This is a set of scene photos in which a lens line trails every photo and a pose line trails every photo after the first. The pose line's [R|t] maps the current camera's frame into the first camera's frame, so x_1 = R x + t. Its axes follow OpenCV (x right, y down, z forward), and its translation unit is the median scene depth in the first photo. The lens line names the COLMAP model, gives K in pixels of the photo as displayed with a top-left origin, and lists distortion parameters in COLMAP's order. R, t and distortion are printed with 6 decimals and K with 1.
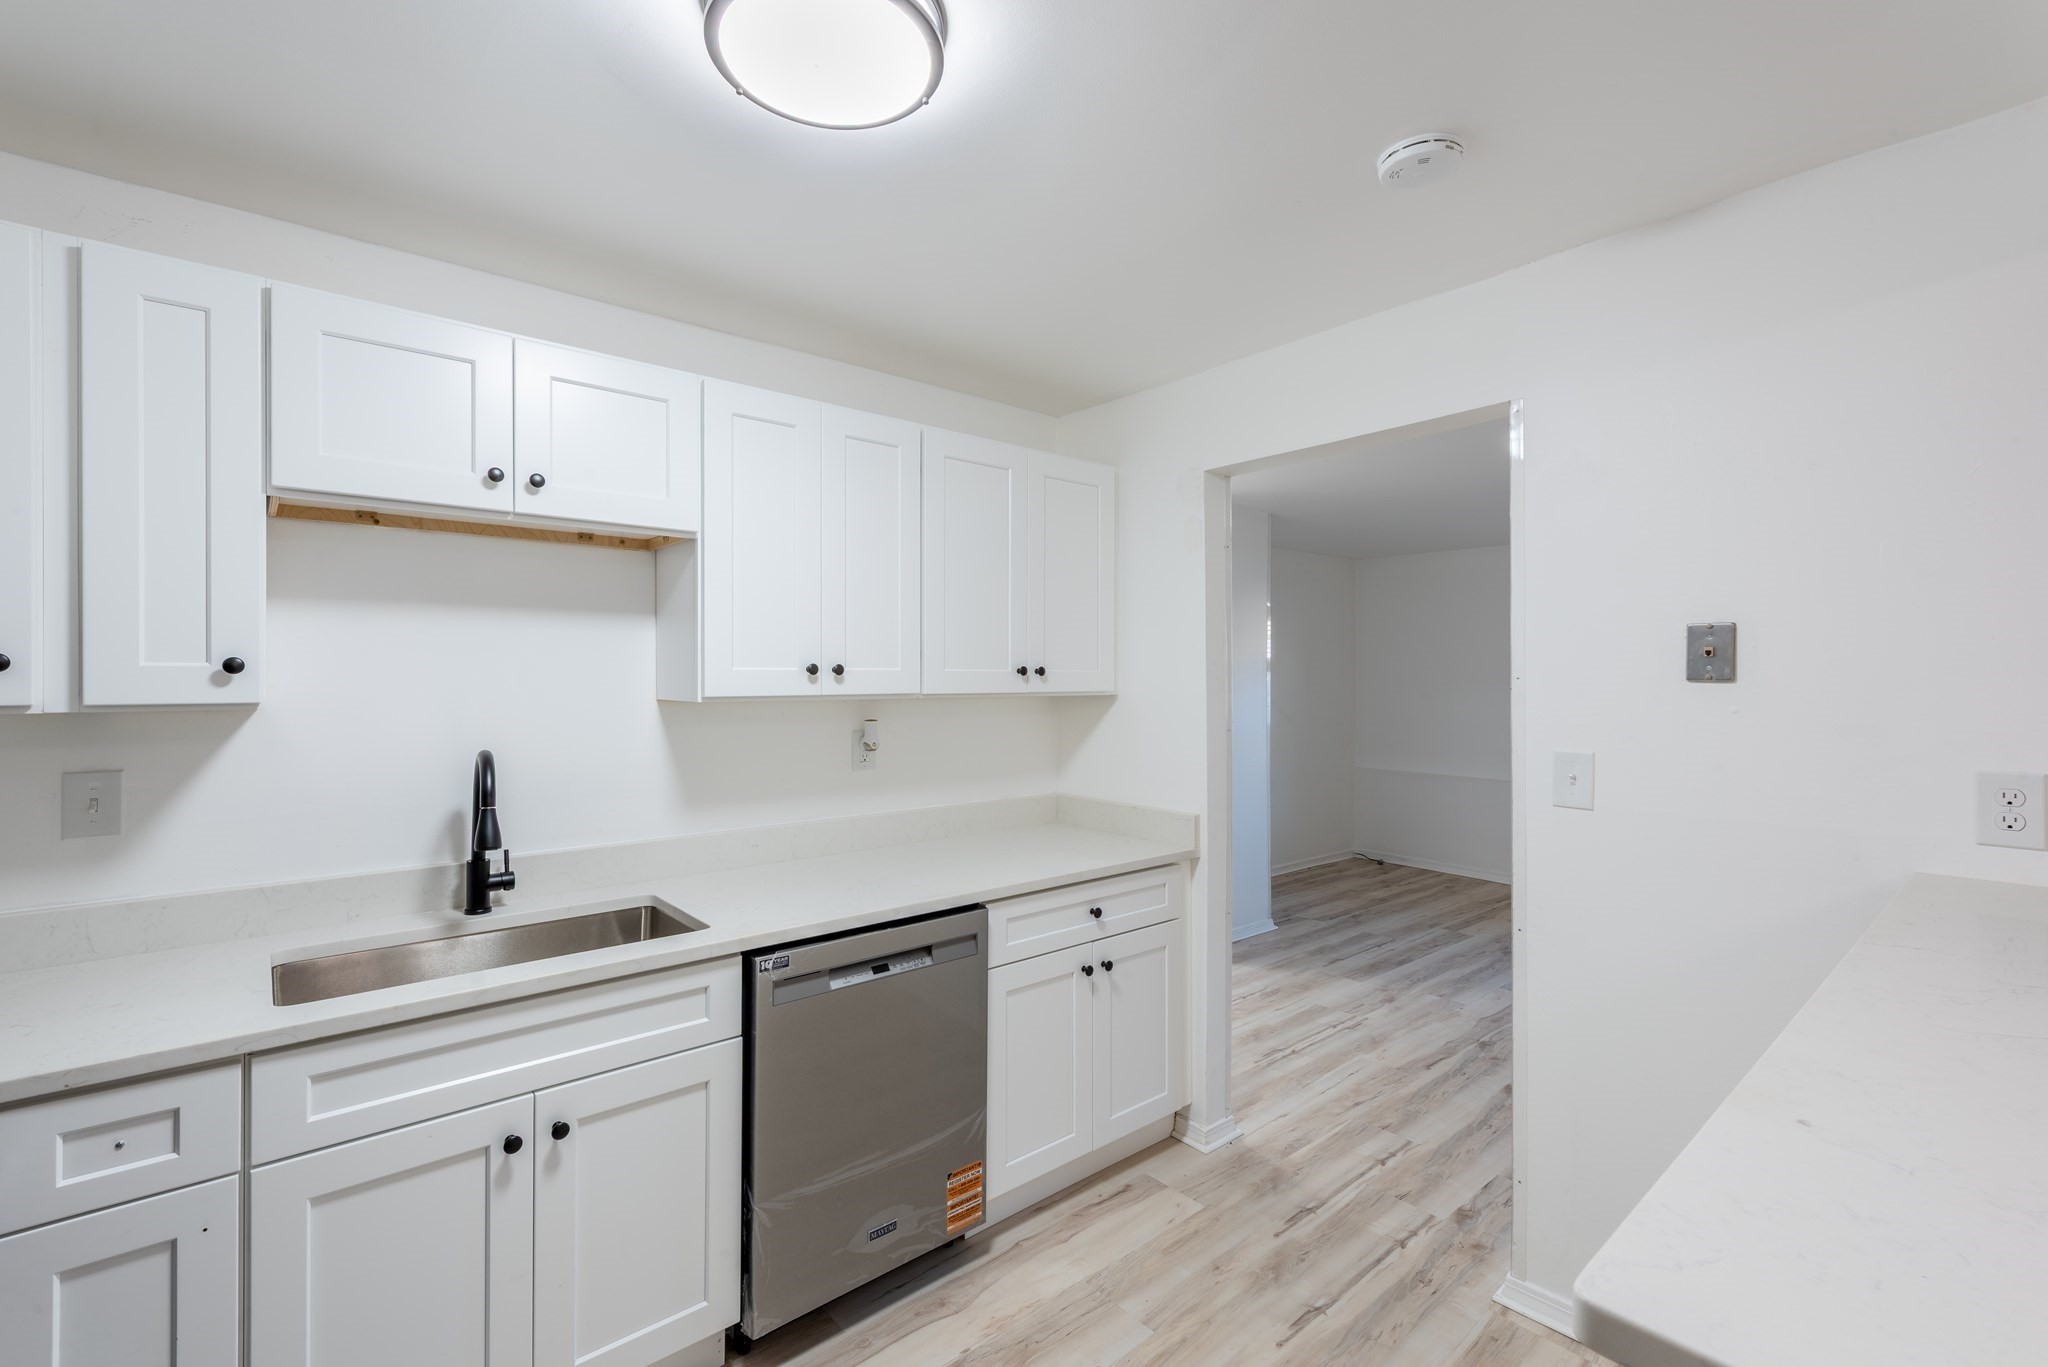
lens RADIAL K [[906.0, 0, 1046.4], [0, 906.0, 677.6], [0, 0, 1]] dist [0.016899, -0.006916]
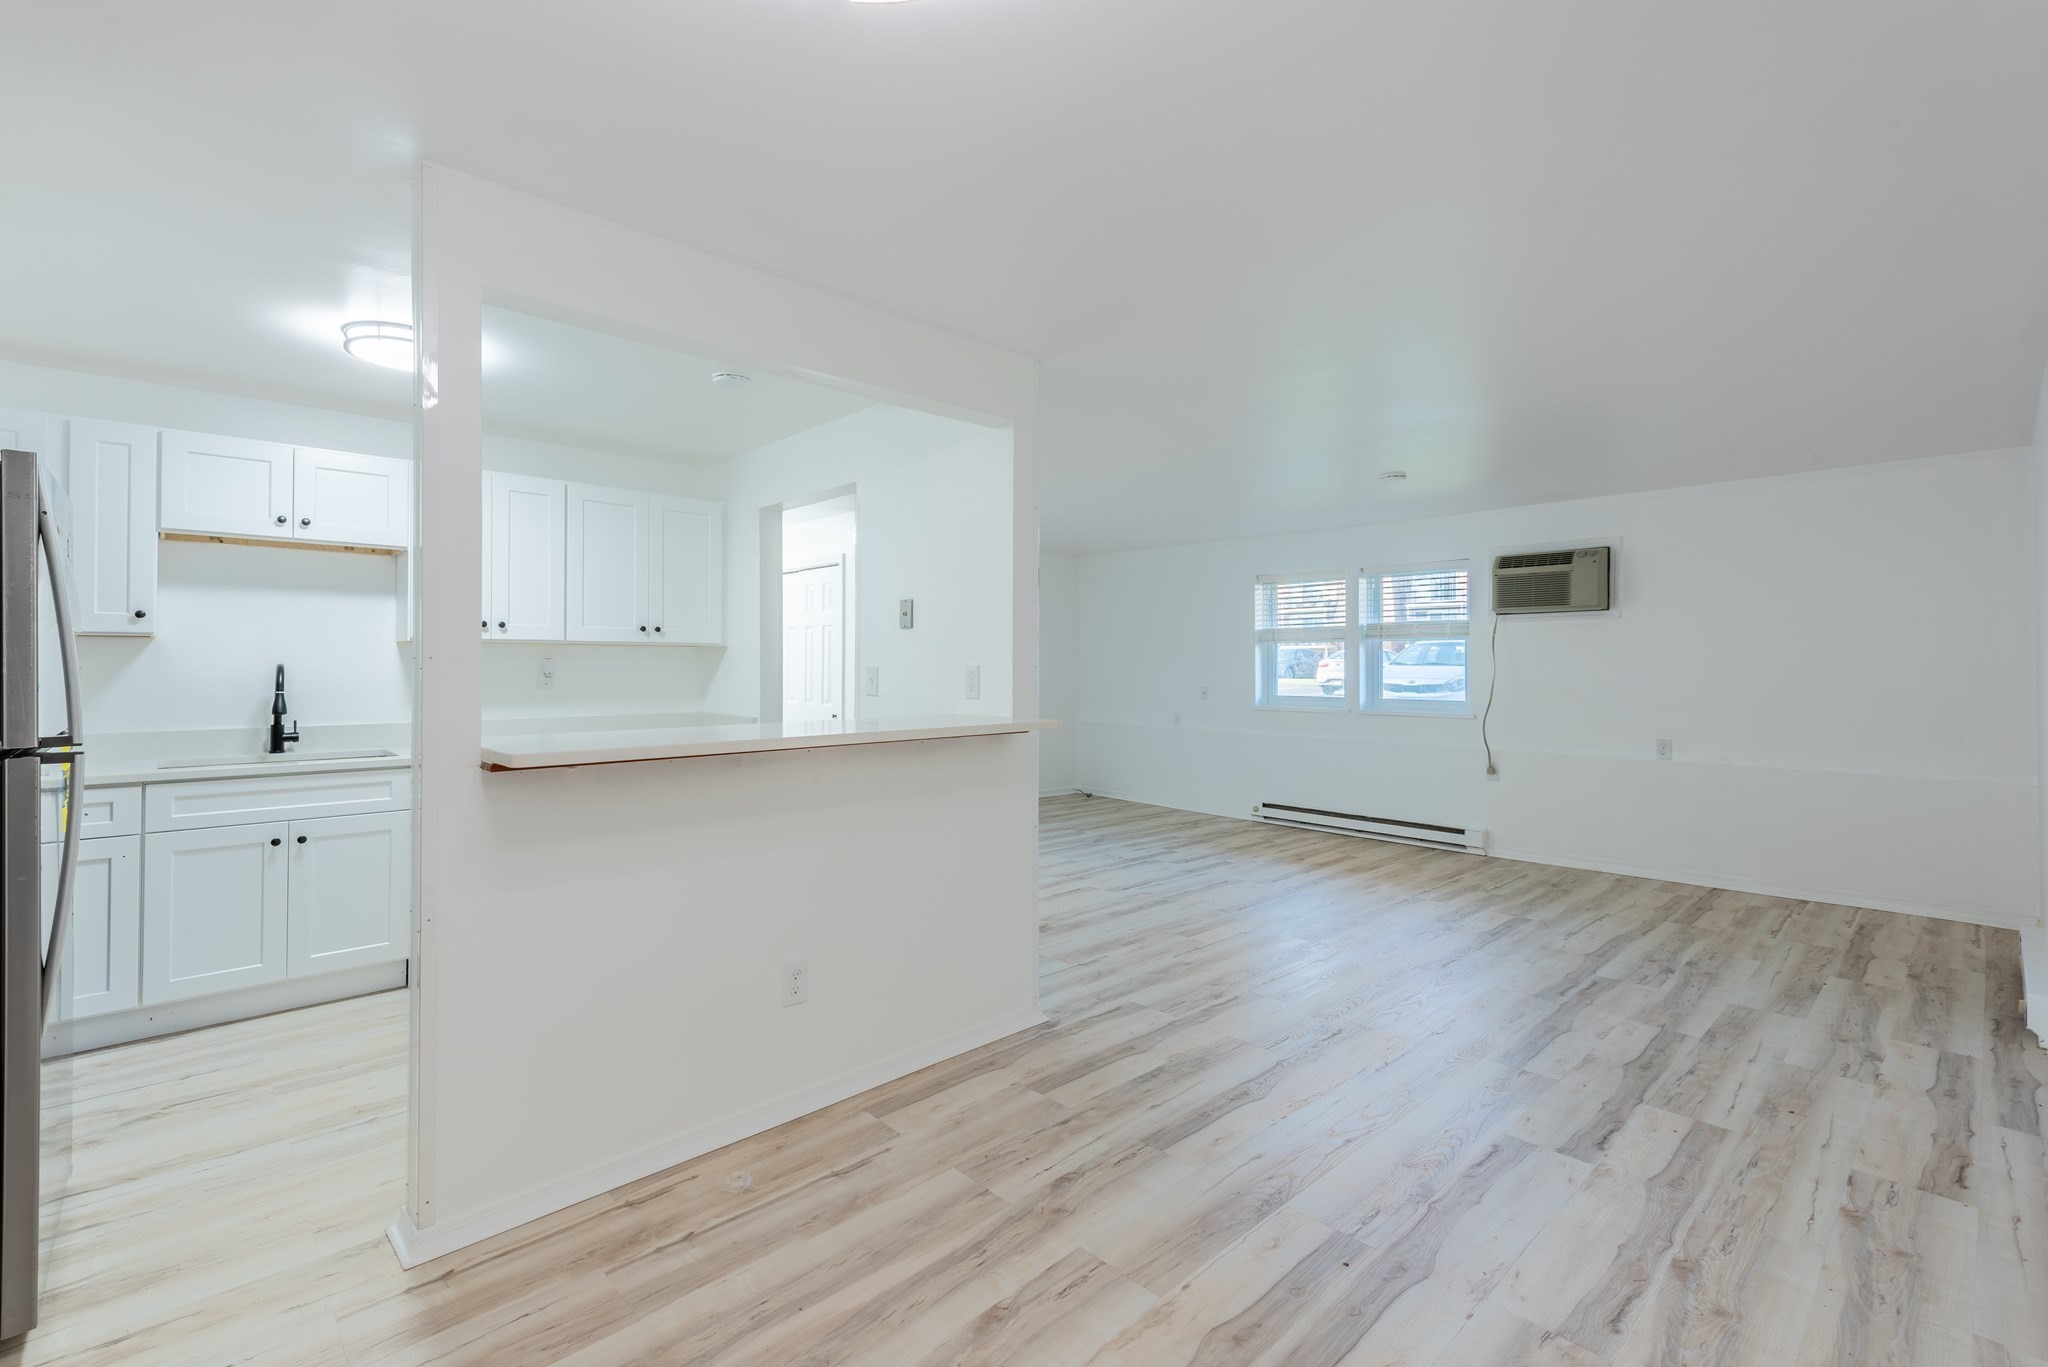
lens RADIAL K [[918.1, 0, 1037.9], [0, 918.1, 653.7], [0, 0, 1]] dist [0.016731, -0.005176]
pose [[0.999134, 0.002255, 0.041540, 0.818599], [-0.001757, 0.999926, -0.012043, 0.074966], [-0.041564, 0.011960, 0.999064, -0.918633]]
